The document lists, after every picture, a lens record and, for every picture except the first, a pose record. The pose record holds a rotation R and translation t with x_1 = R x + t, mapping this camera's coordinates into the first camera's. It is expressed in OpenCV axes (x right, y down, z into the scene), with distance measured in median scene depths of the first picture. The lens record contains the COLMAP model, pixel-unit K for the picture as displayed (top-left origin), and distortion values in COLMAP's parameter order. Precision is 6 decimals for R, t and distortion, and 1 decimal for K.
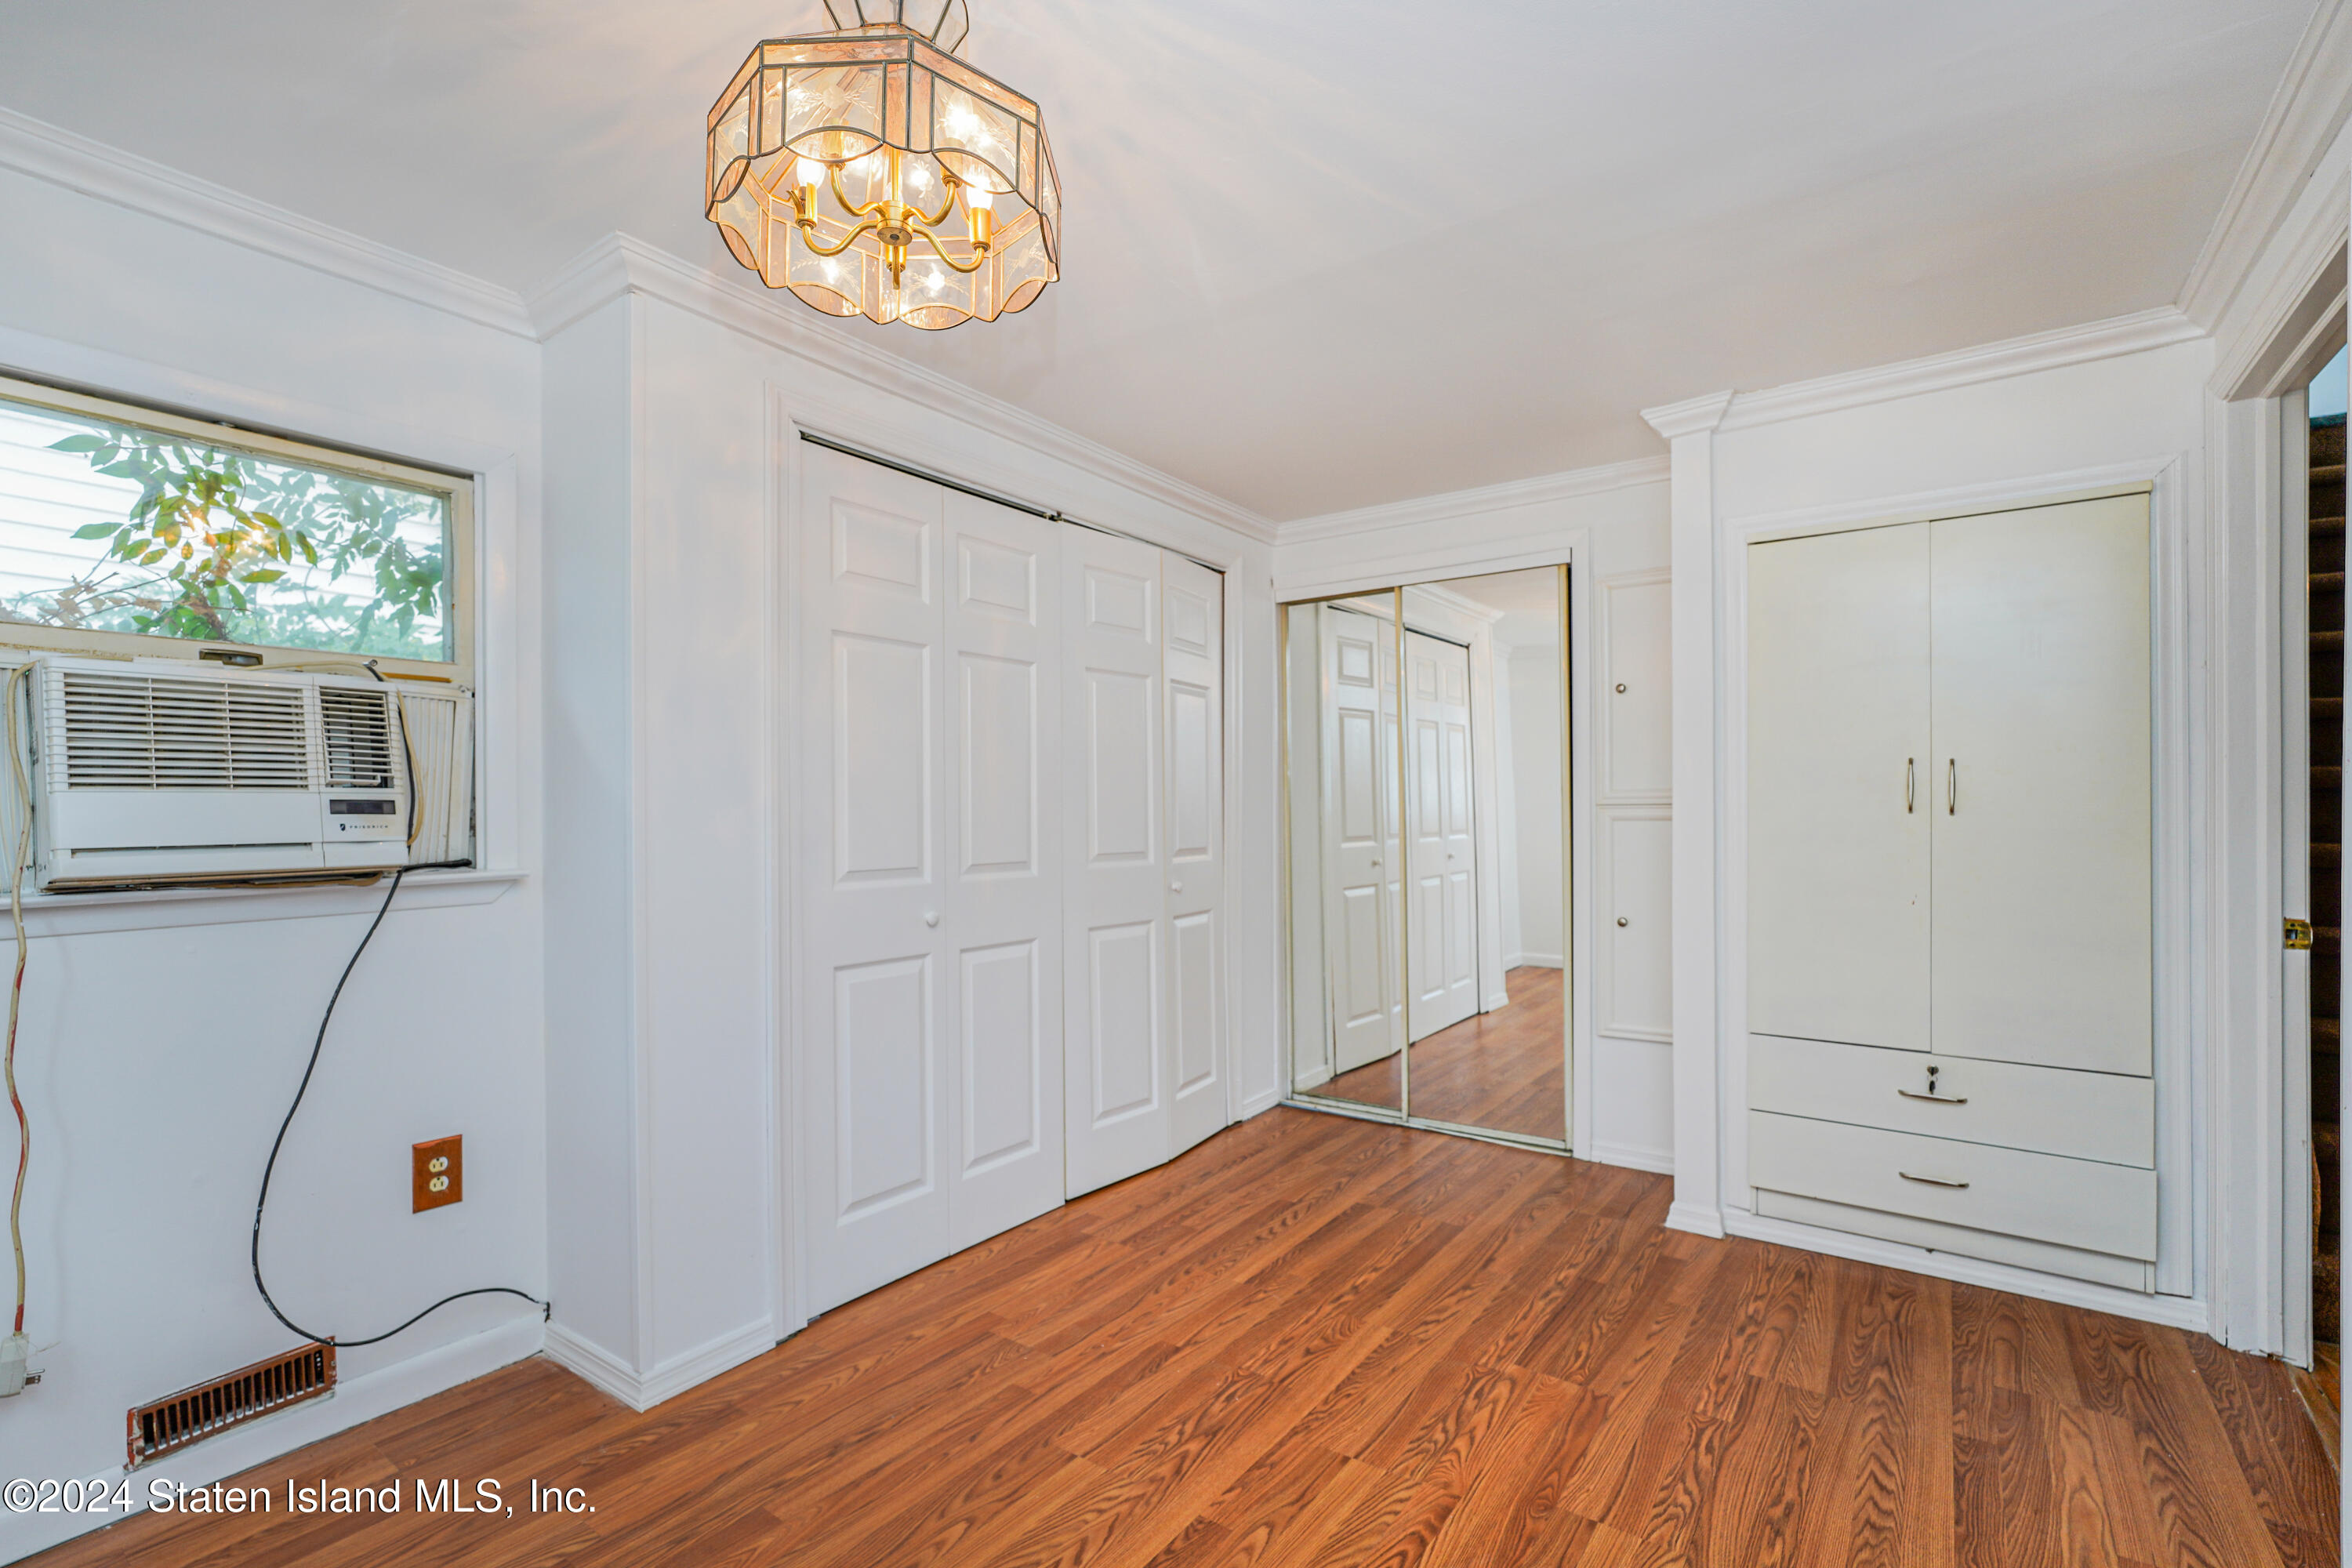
lens RADIAL K [[1040.3, 0, 1173.5], [0, 1040.3, 803.3], [0, 0, 1]] dist [-0.006945, 0.002383]
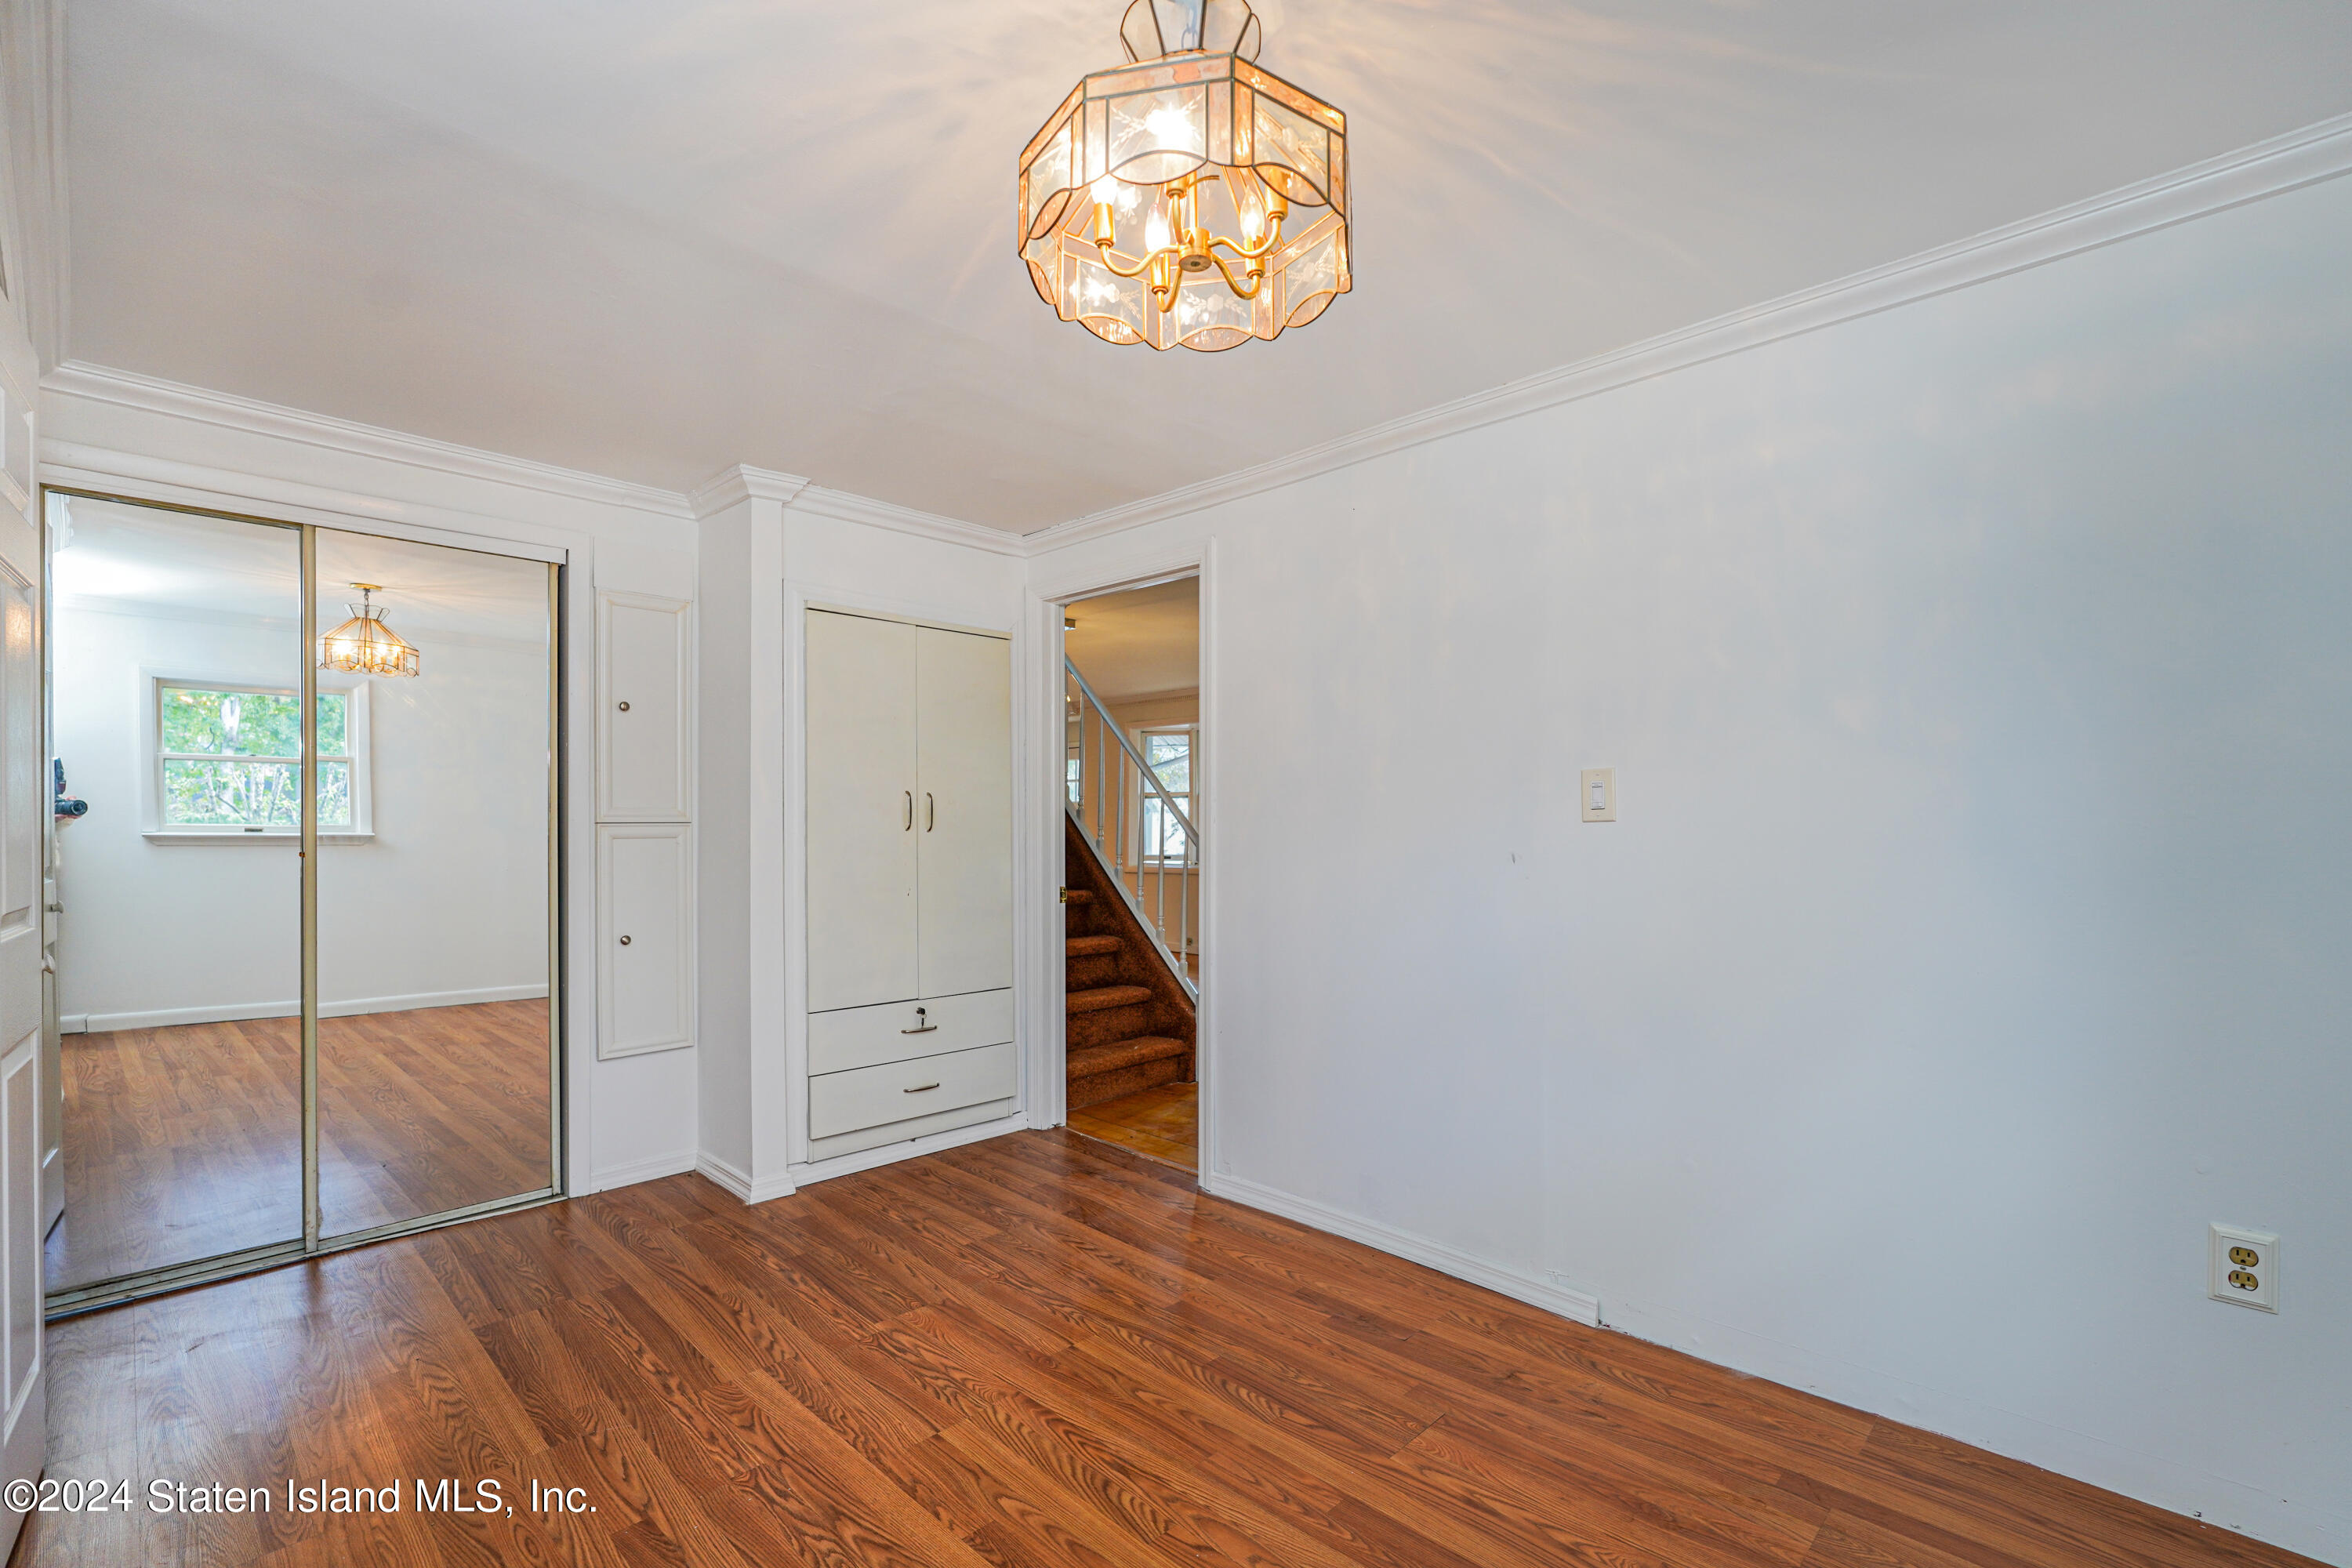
lens RADIAL K [[1040.3, 0, 1168.9], [0, 1040.3, 805.2], [0, 0, 1]] dist [-0.006945, 0.002383]
pose [[0.156644, 0.022110, 0.987408, -0.665283], [-0.008911, 0.999740, -0.020973, 0.000977], [-0.987615, -0.005514, 0.156800, 0.460101]]
